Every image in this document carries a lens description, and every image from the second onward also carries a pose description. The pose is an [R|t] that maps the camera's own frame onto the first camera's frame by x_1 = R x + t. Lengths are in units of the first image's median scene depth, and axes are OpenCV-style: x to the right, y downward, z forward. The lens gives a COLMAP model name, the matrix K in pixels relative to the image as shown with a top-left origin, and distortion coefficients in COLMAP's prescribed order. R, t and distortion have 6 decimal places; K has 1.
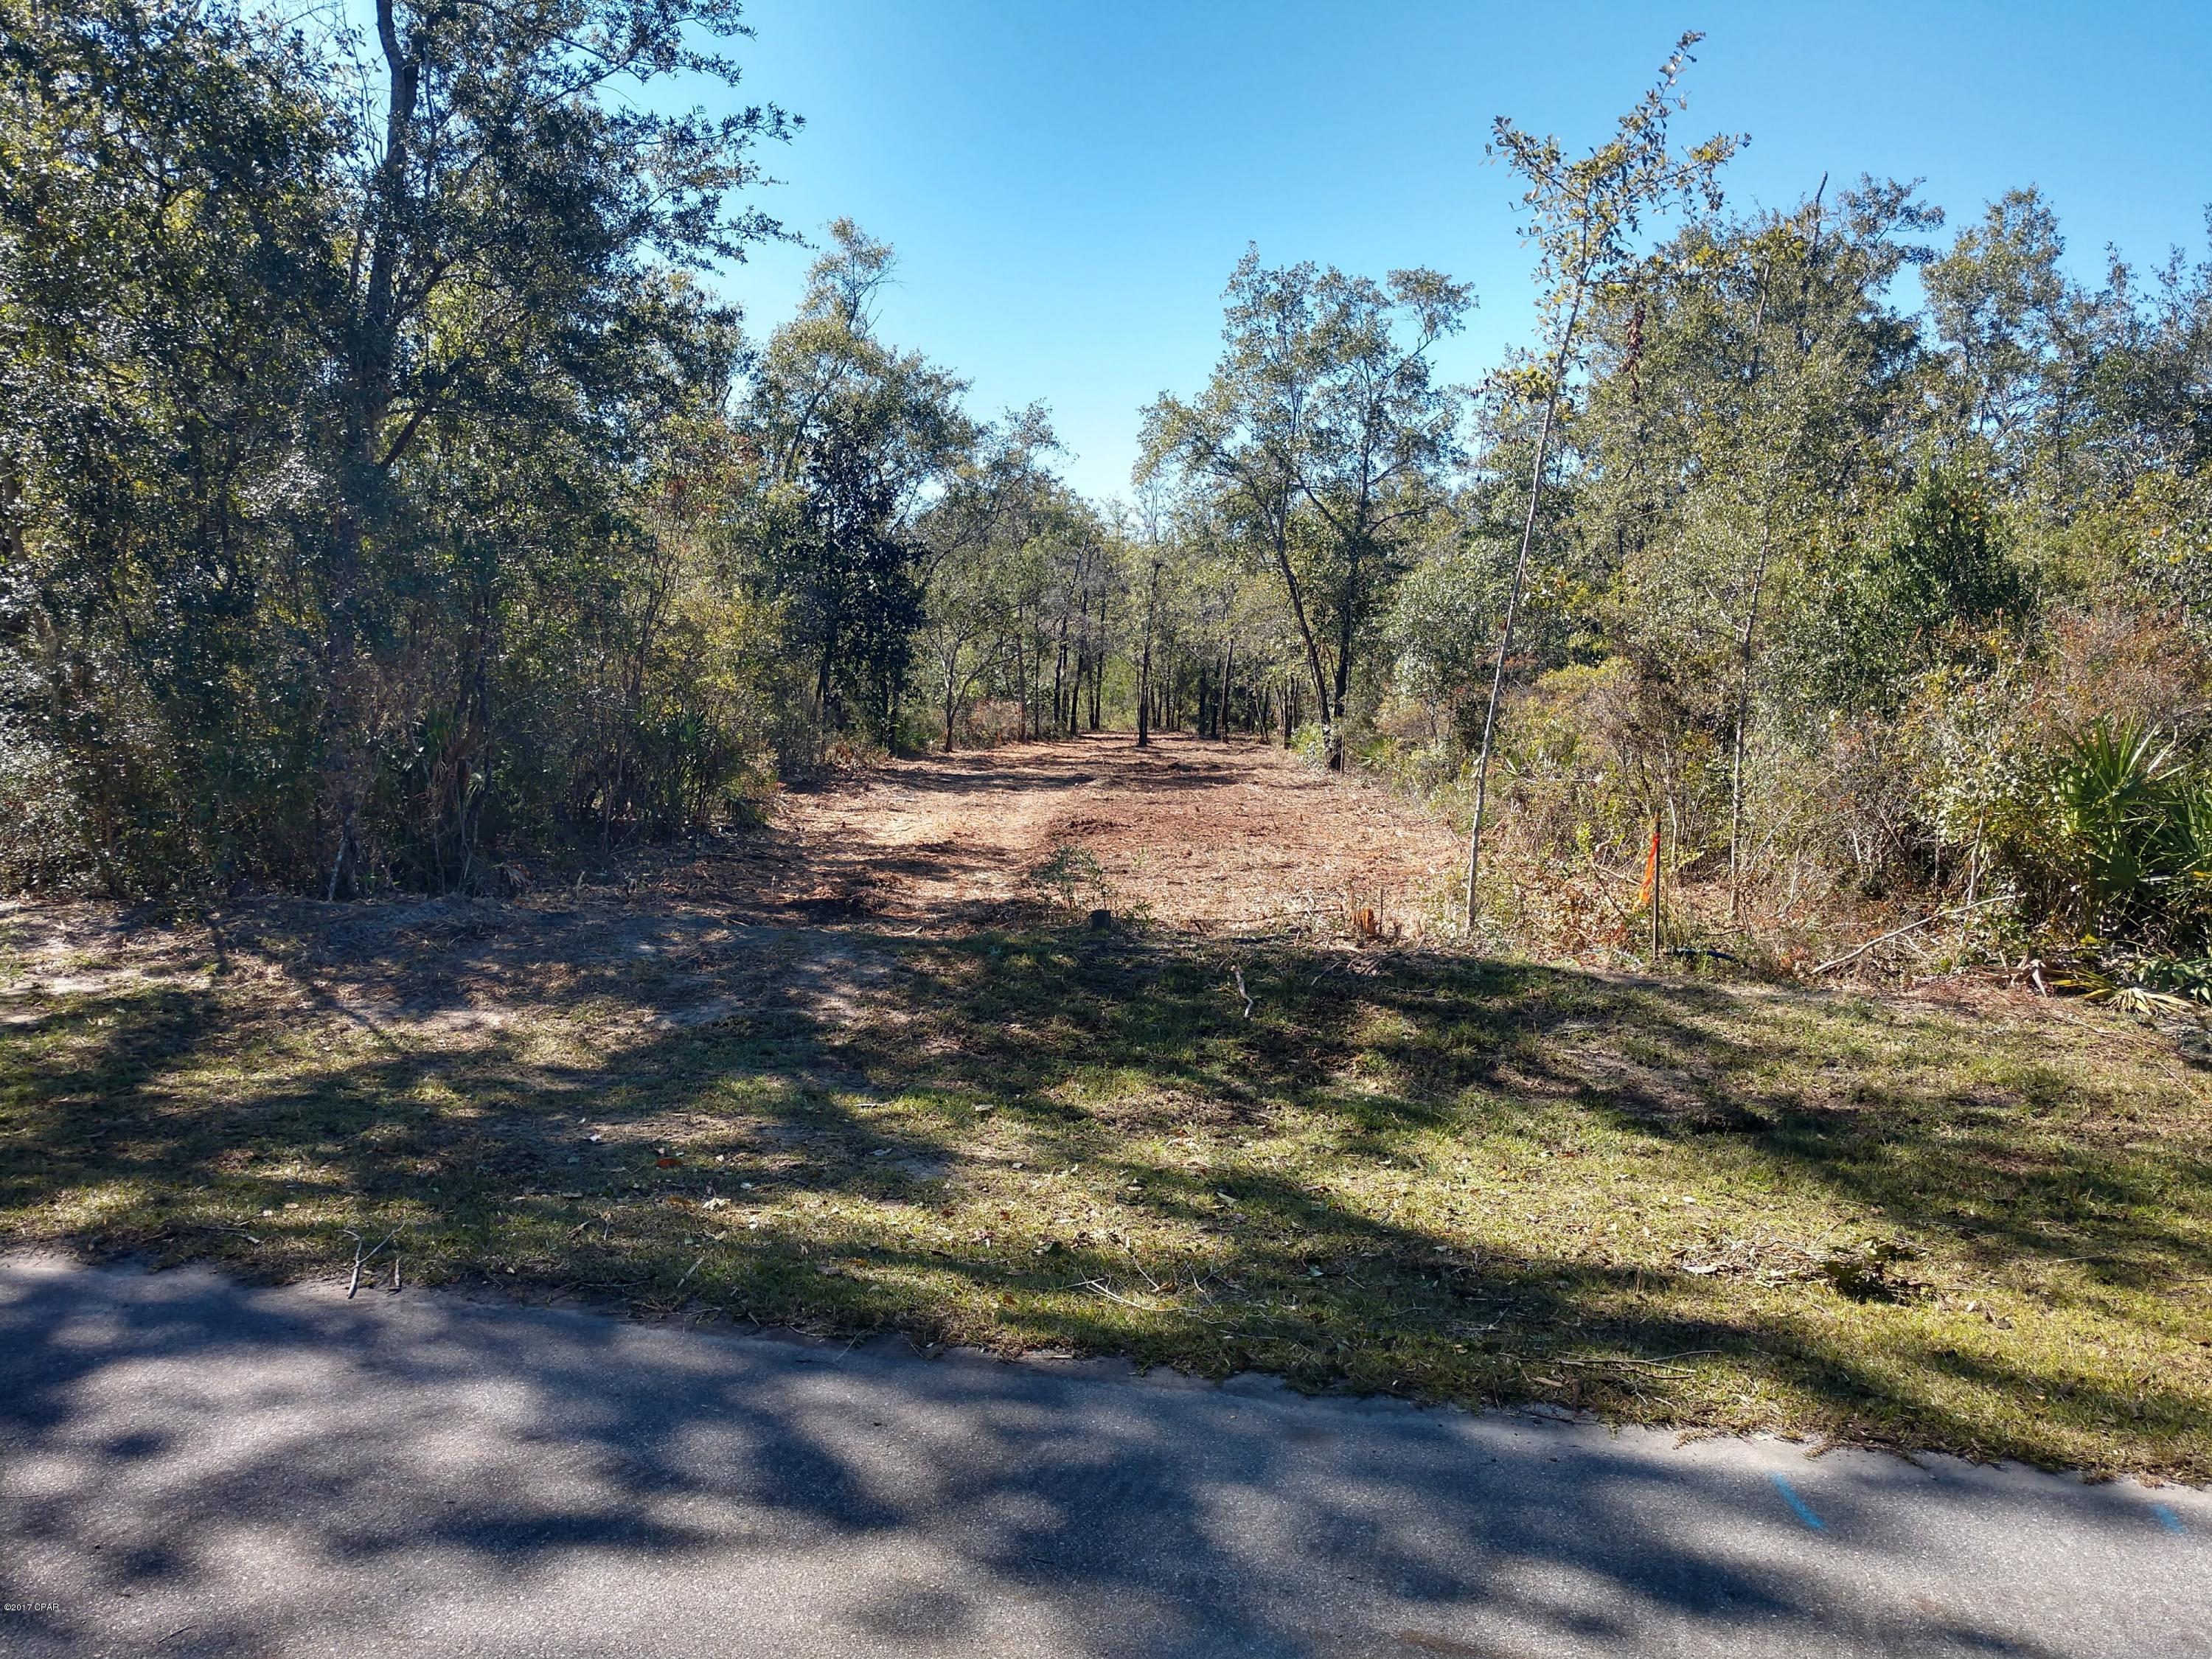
lens RADIAL K [[1685.3, 0, 1096.2], [0, 1685.3, 830.1], [0, 0, 1]] dist [0.029592, -0.029180]
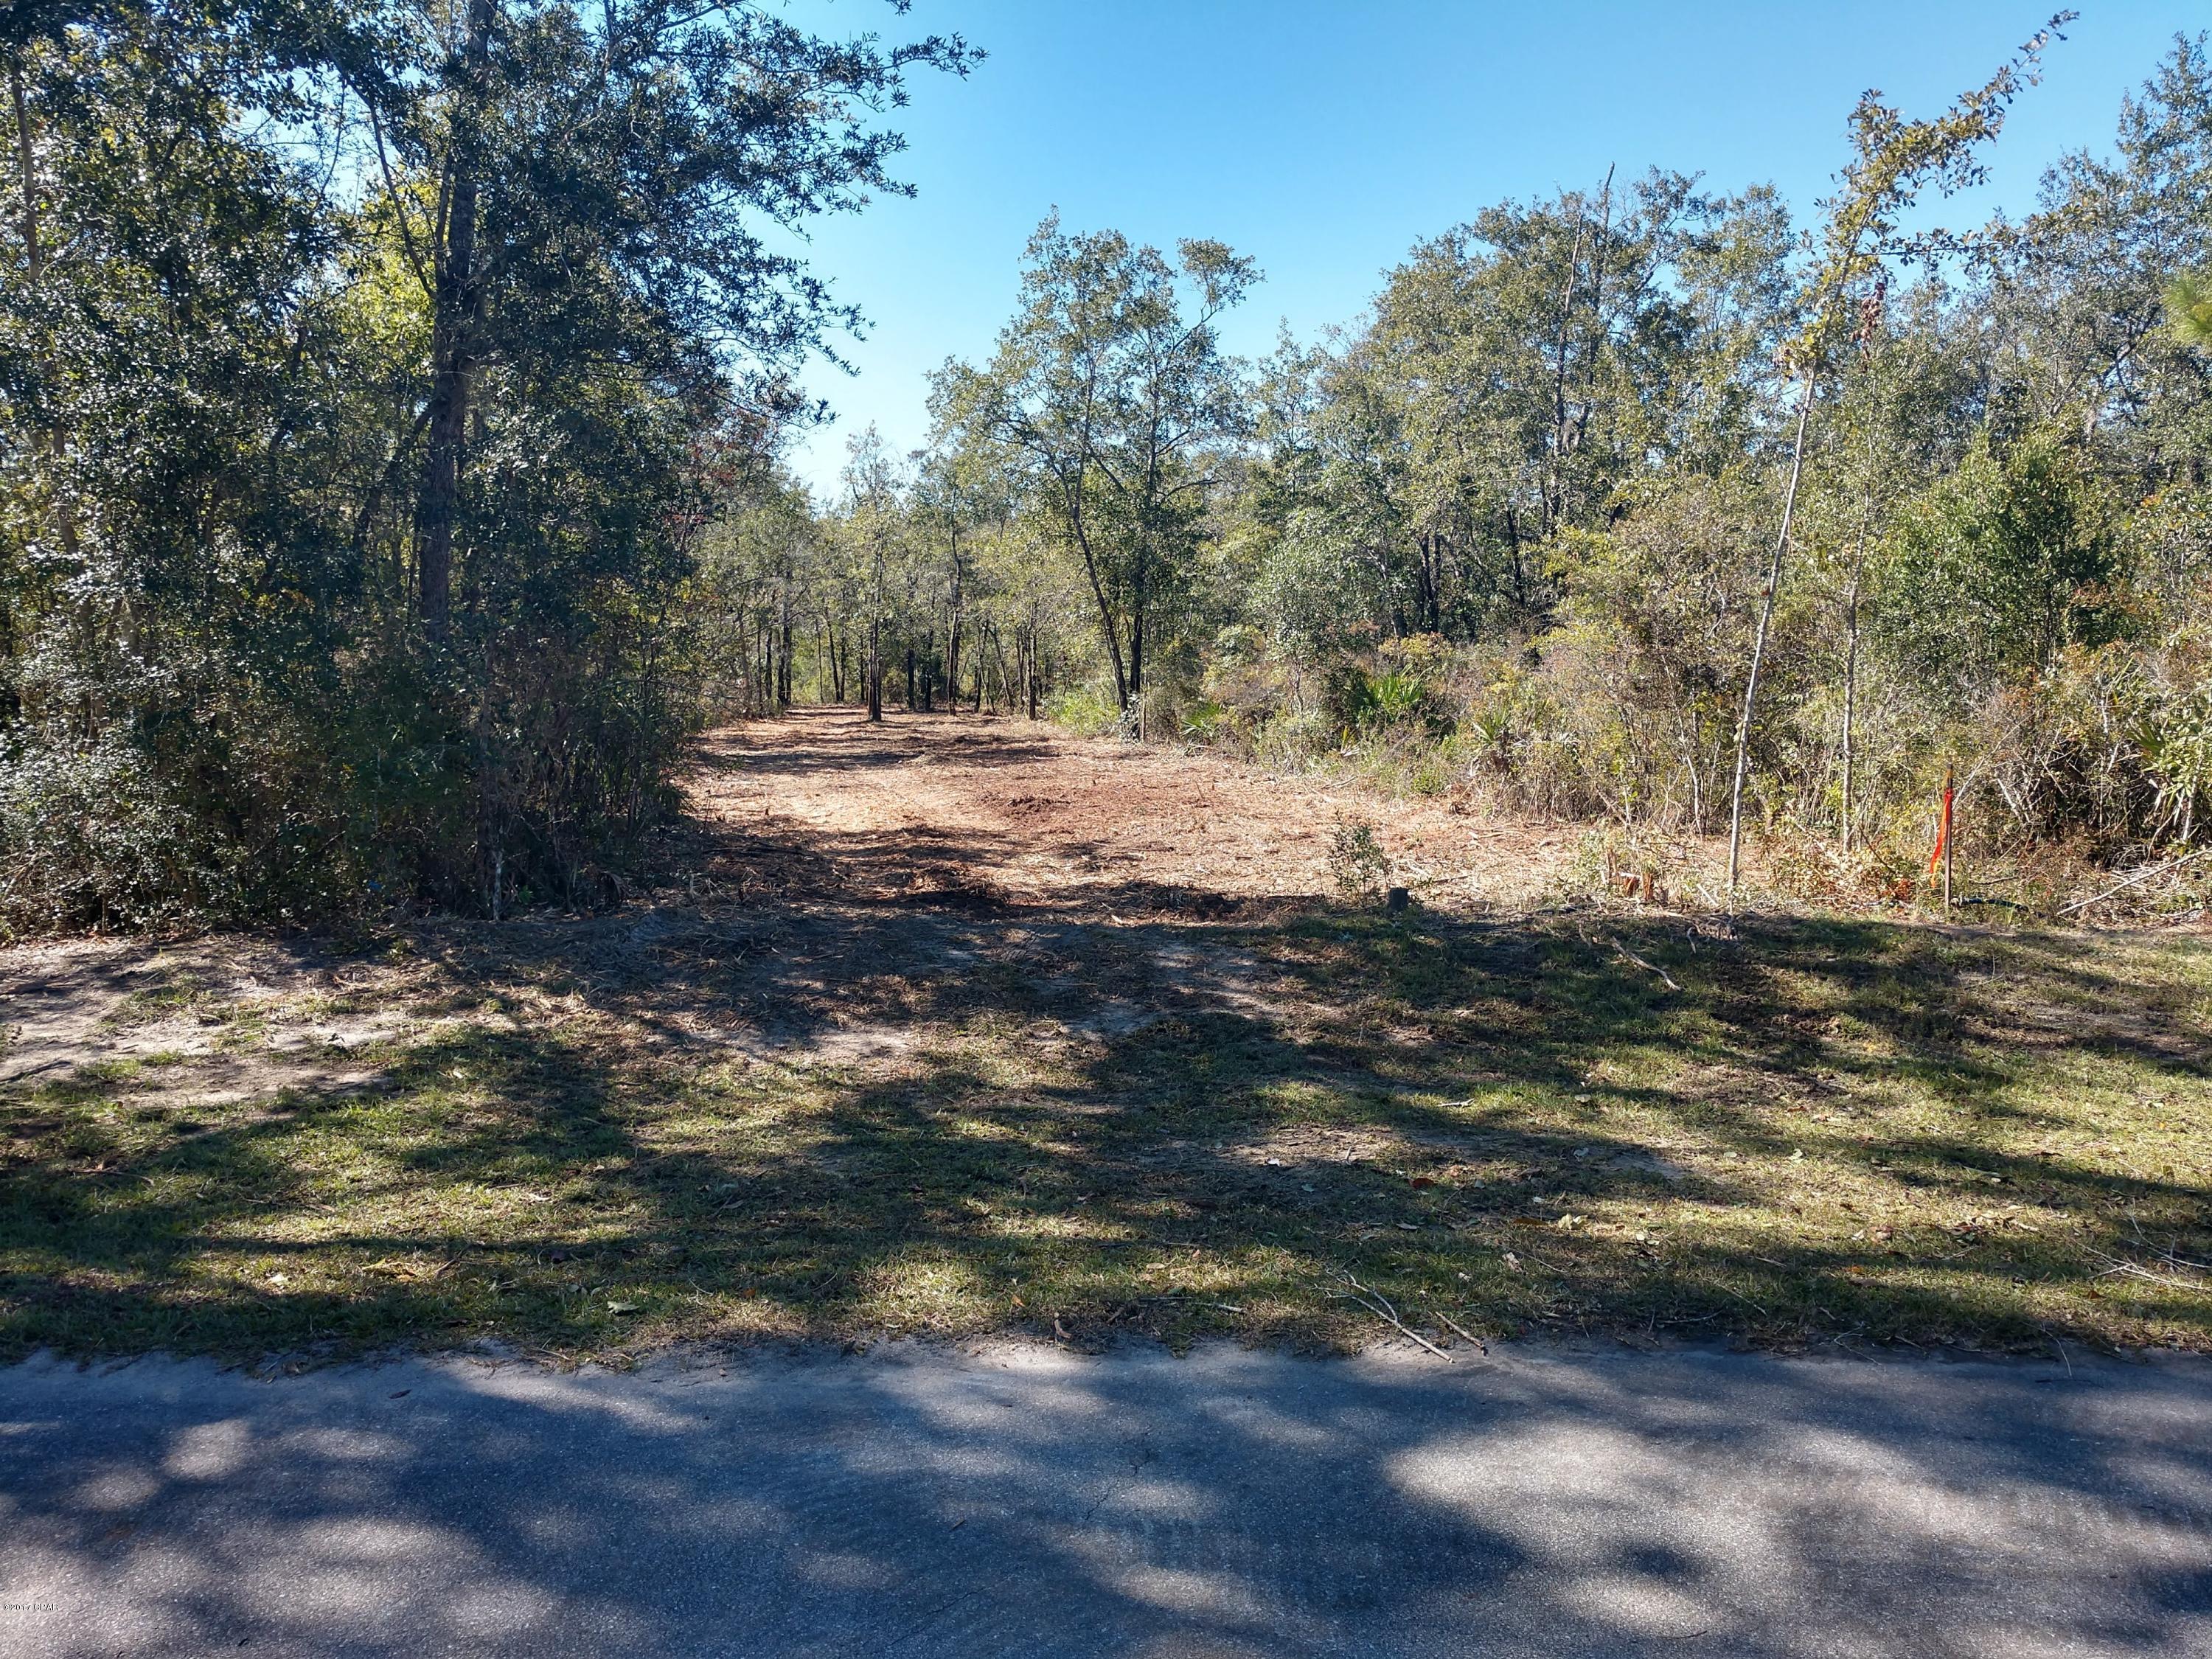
lens RADIAL K [[1698.8, 0, 1106.0], [0, 1698.8, 829.5], [0, 0, 1]] dist [-0.006622, 0.066620]
pose [[0.975136, -0.040318, 0.217908, -0.108242], [0.036805, 0.999119, 0.020160, -0.003761], [-0.218529, -0.011638, 0.975761, 0.022917]]
